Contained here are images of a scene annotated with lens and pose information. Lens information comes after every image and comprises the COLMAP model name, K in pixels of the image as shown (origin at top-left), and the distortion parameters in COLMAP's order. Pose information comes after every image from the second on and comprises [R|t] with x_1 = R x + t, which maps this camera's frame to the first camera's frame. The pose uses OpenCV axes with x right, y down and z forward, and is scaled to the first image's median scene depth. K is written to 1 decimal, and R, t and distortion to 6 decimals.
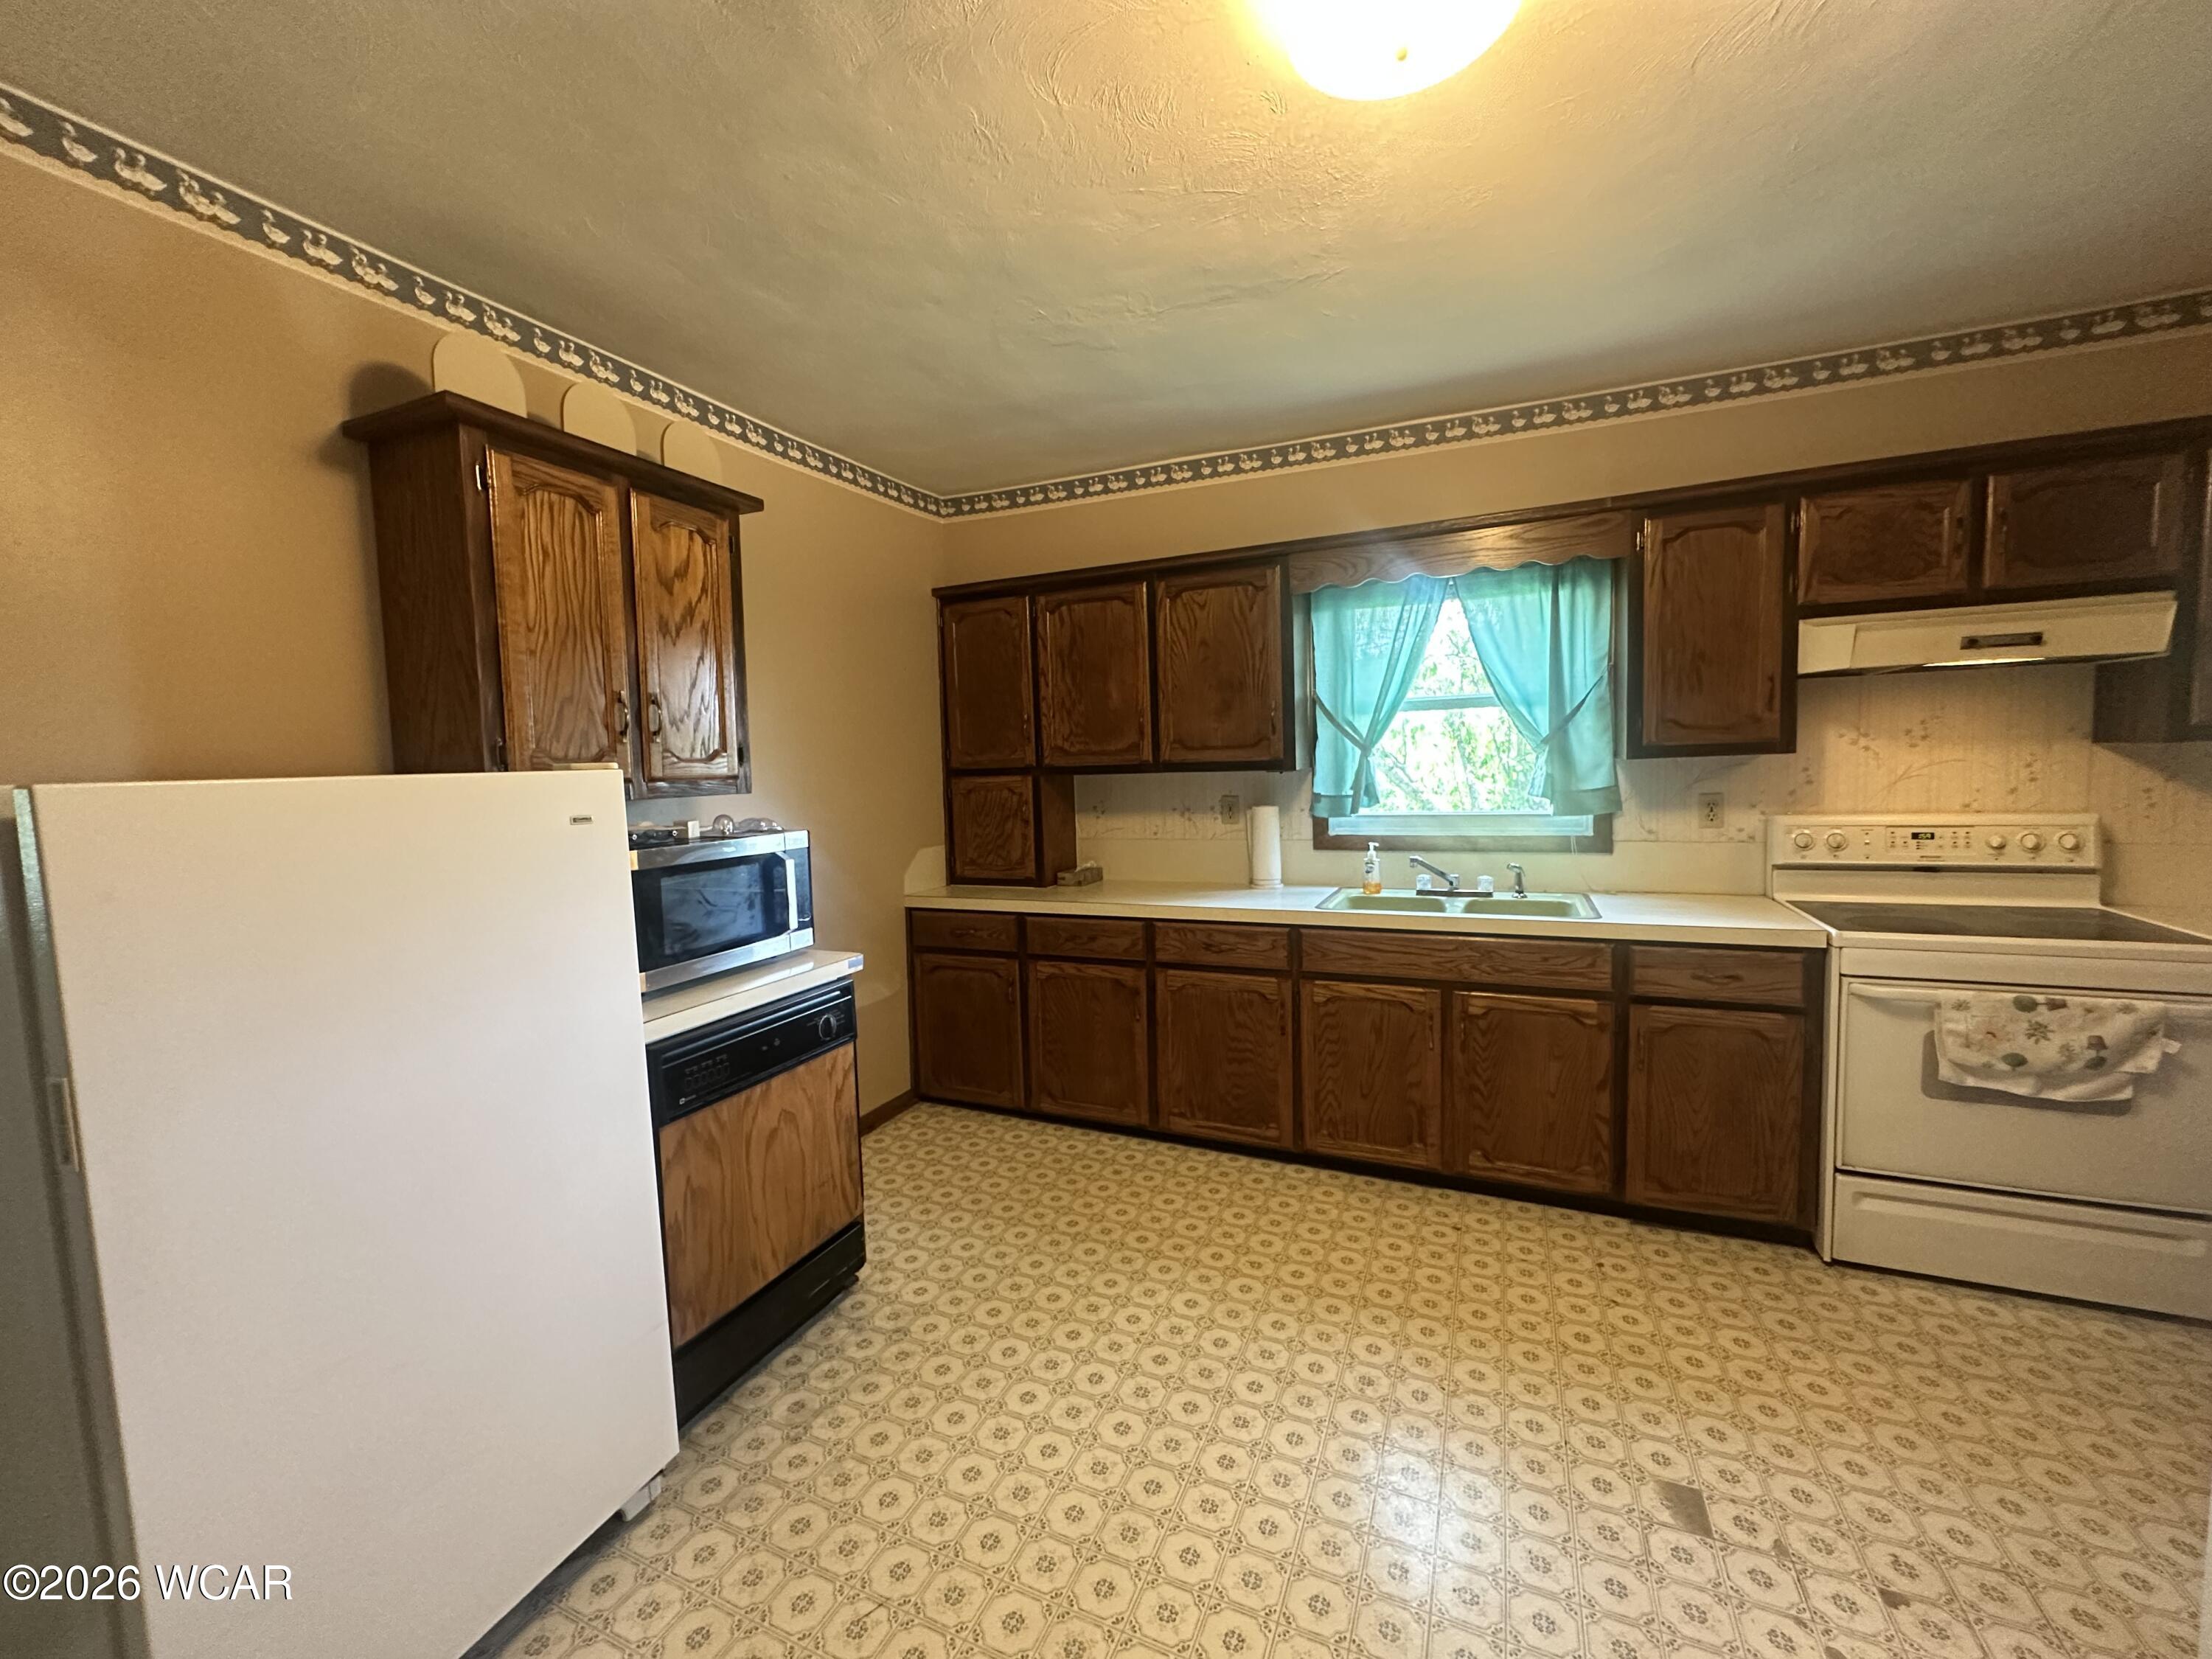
lens RADIAL K [[888.5, 0, 1092.5], [0, 888.5, 829.1], [0, 0, 1]] dist [-0.005904, 0.001734]
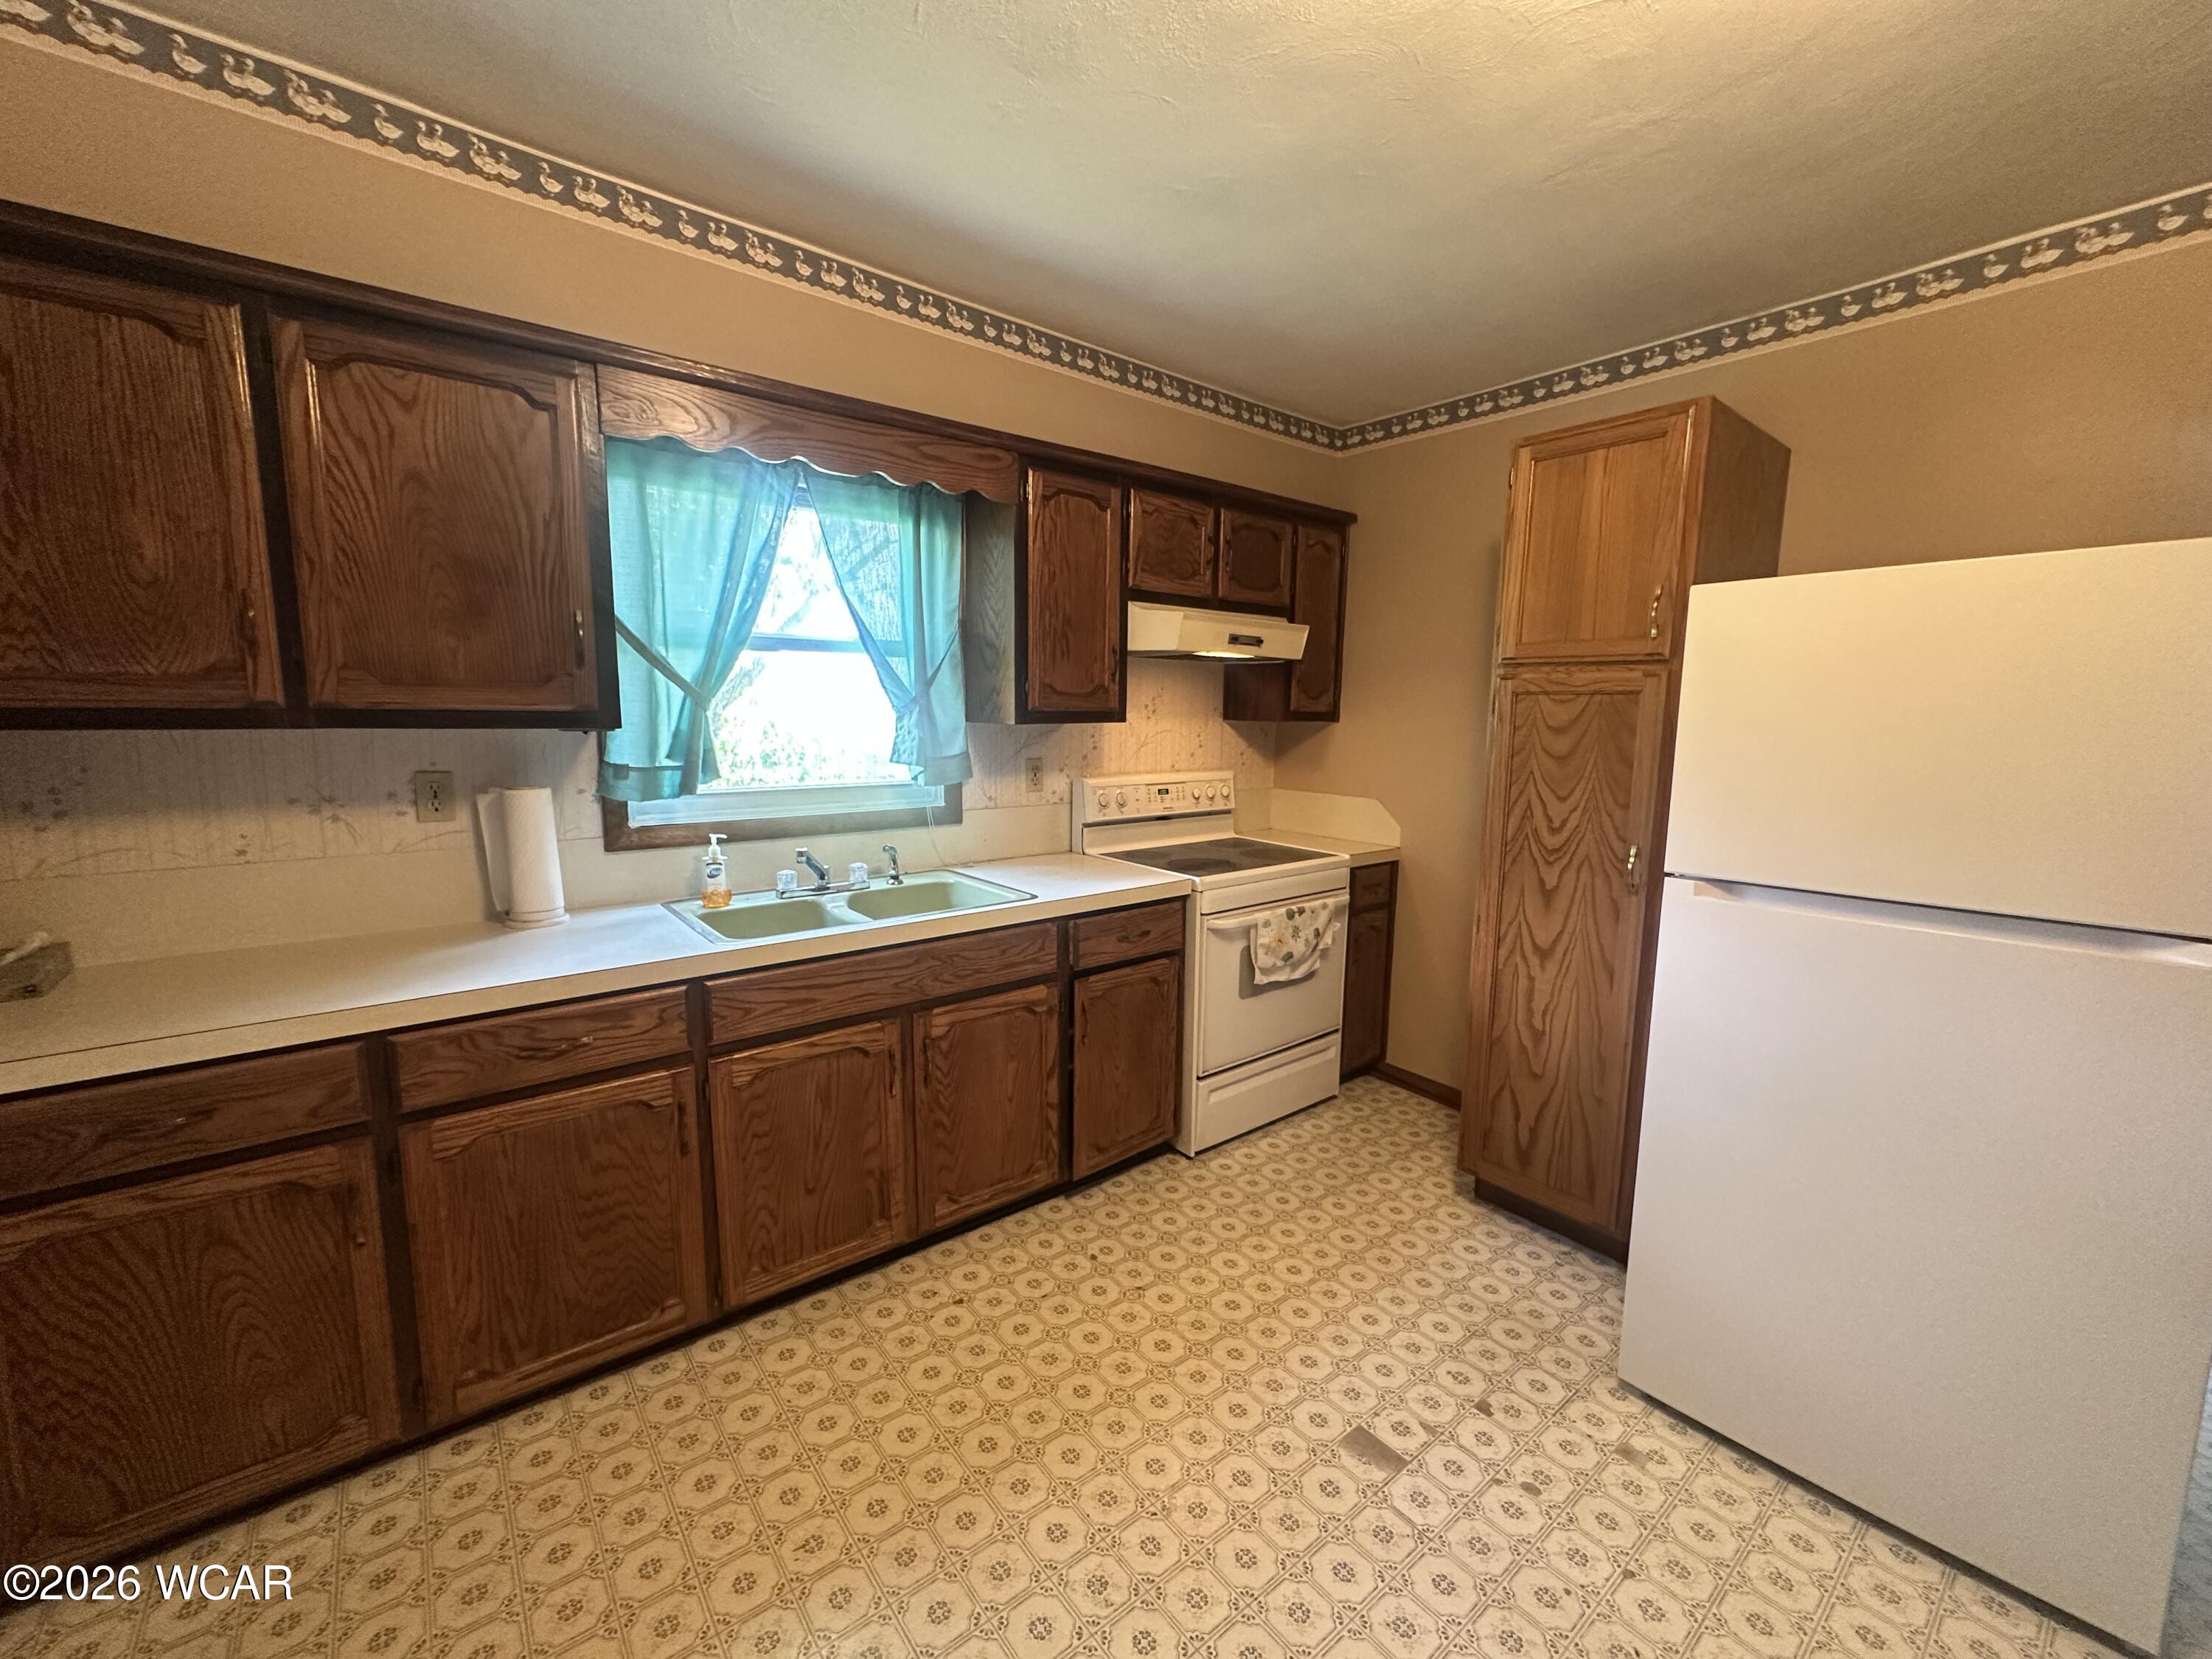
lens RADIAL K [[888.5, 0, 1106.4], [0, 888.5, 829.4], [0, 0, 1]] dist [-0.005904, 0.001734]
pose [[0.445197, -0.083976, 0.891486, -0.208427], [0.040561, 0.996462, 0.073609, -0.033129], [-0.894514, 0.003389, 0.447028, 0.497360]]
